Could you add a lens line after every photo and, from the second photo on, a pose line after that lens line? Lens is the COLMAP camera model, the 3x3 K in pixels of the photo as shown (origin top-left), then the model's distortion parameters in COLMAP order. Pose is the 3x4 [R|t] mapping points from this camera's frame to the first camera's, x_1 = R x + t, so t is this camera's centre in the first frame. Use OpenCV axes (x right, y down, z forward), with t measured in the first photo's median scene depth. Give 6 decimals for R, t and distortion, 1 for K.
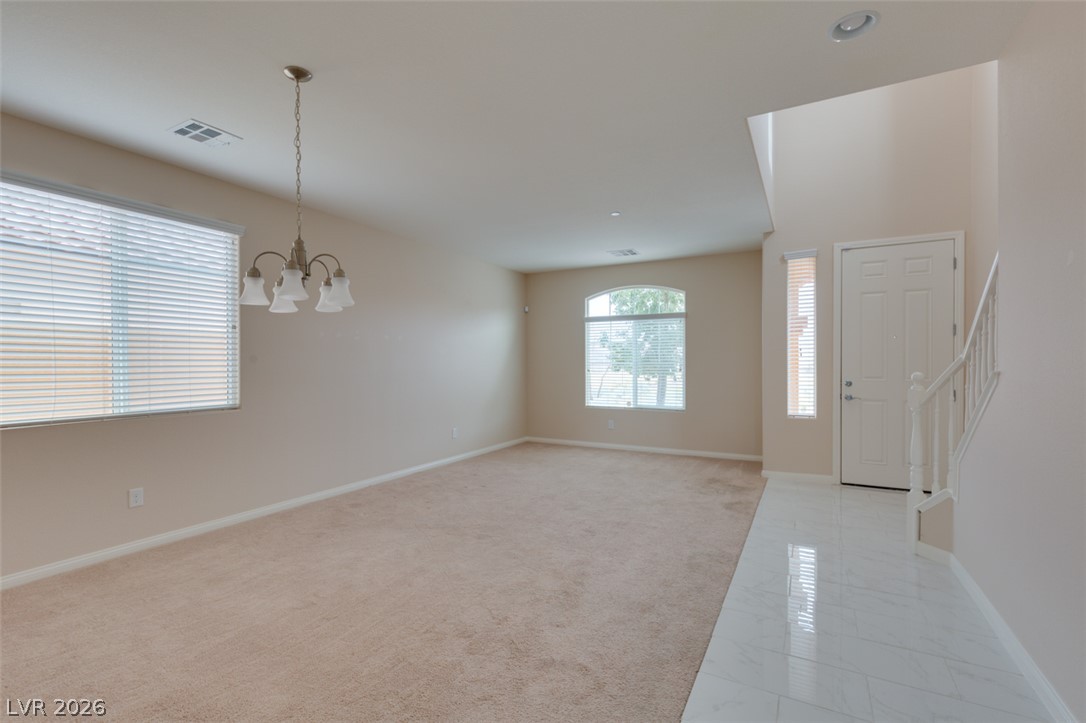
lens RADIAL K [[489.0, 0, 544.0], [0, 489.0, 366.2], [0, 0, 1]] dist [0.003843, -0.000191]
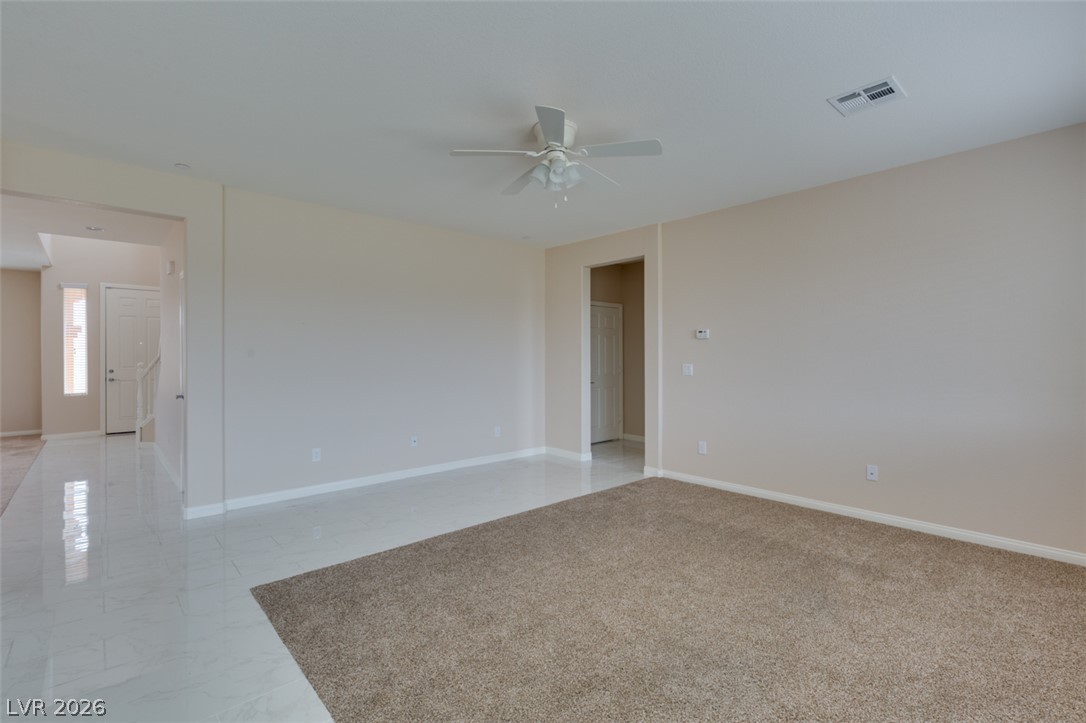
lens RADIAL K [[496.8, 0, 542.9], [0, 496.8, 356.4], [0, 0, 1]] dist [0.002188, 0.000042]
pose [[0.333522, 0.001481, 0.942741, -0.481482], [0.005540, 0.999978, -0.003531, 0.000762], [-0.942726, 0.006400, 0.333506, -0.953079]]
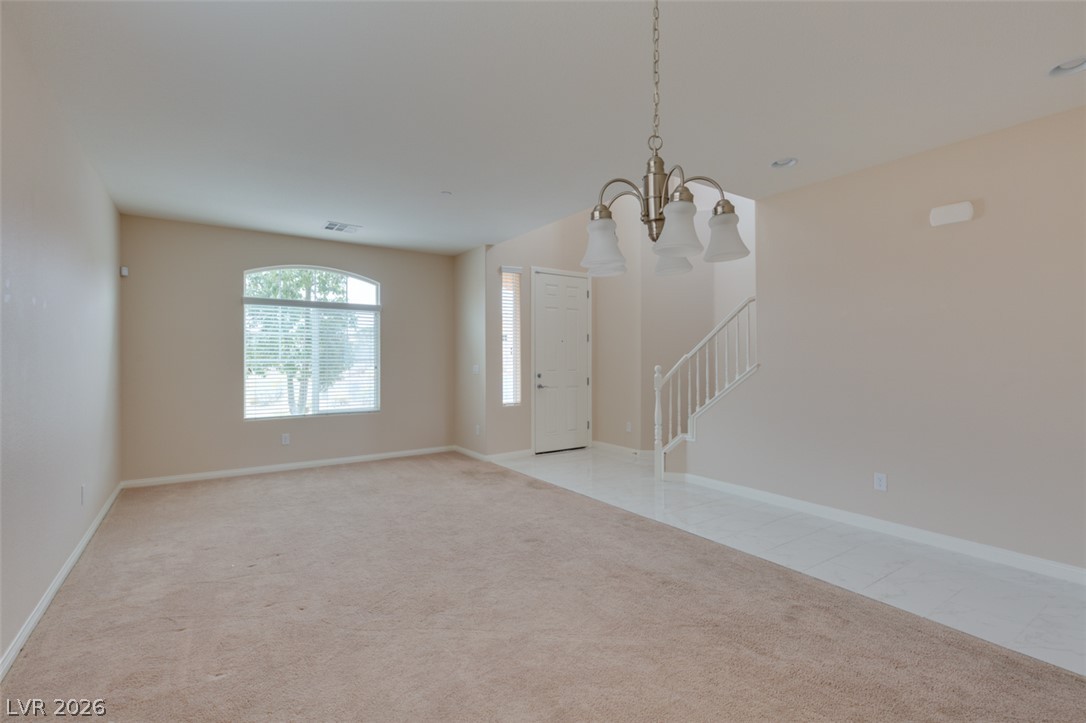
lens RADIAL K [[483.6, 0, 543.0], [0, 483.6, 361.5], [0, 0, 1]] dist [0.001031, -0.000021]
pose [[0.459634, -0.001542, 0.888107, -0.553853], [0.006055, 0.999981, -0.001397, -0.000346], [-0.888088, 0.006020, 0.459635, 0.433114]]
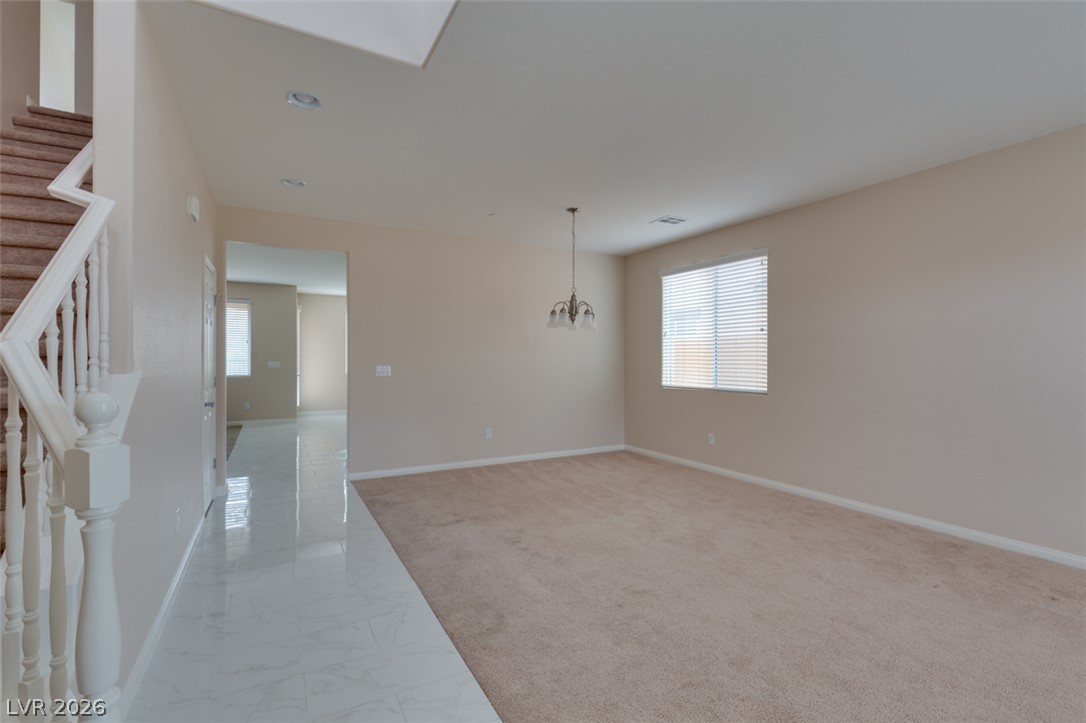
lens RADIAL K [[496.8, 0, 542.9], [0, 496.8, 356.4], [0, 0, 1]] dist [0.002188, 0.000042]
pose [[-0.539505, 0.000077, -0.841983, 0.618643], [-0.006298, 0.999972, 0.004127, -0.010902], [0.841959, 0.007529, -0.539489, 0.993952]]
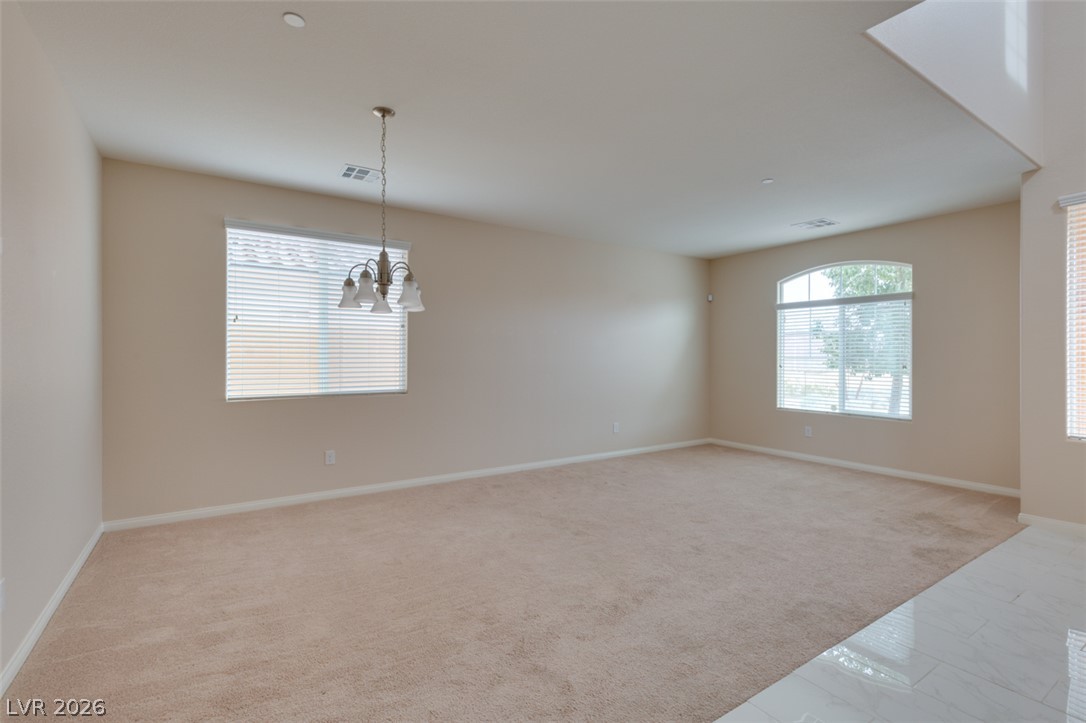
lens RADIAL K [[496.8, 0, 542.9], [0, 496.8, 356.4], [0, 0, 1]] dist [0.002188, 0.000042]
pose [[0.883681, 0.005207, -0.468060, 0.205400], [-0.008182, 0.999957, -0.004322, -0.001649], [0.468018, 0.007649, 0.883686, 0.061028]]
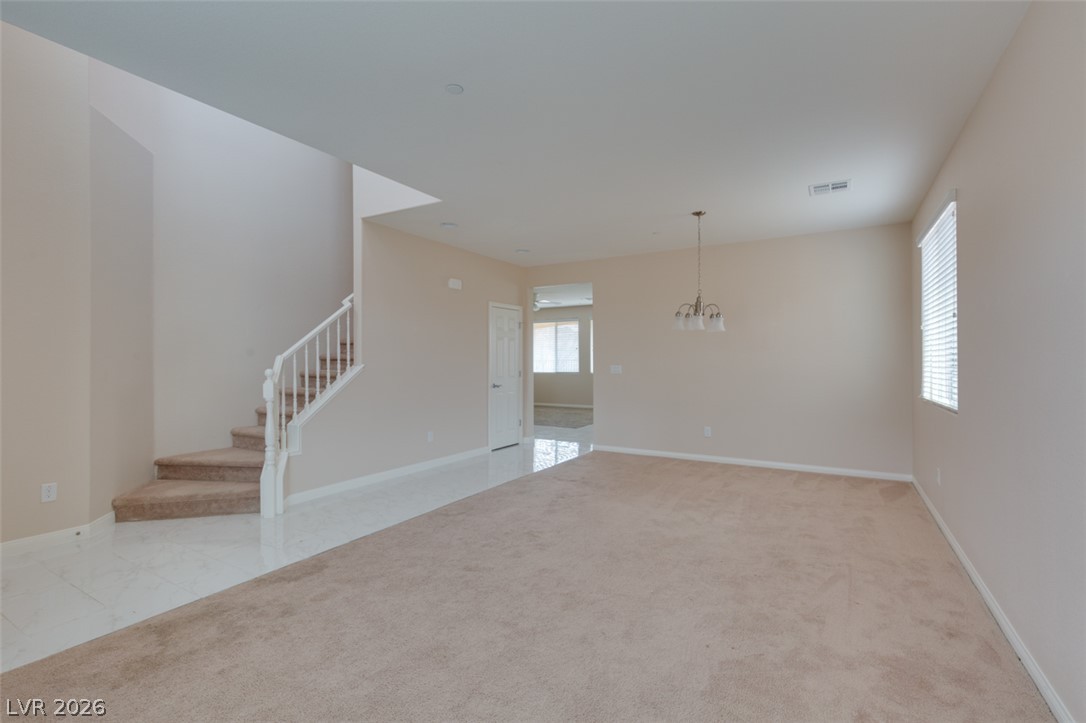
lens RADIAL K [[504.0, 0, 529.1], [0, 504.0, 359.6], [0, 0, 1]] dist [0.001592, 0.000080]
pose [[-0.998173, 0.004168, 0.060279, 0.030306], [0.004578, 0.999967, 0.006677, -0.011261], [-0.060249, 0.006941, -0.998159, 1.552252]]
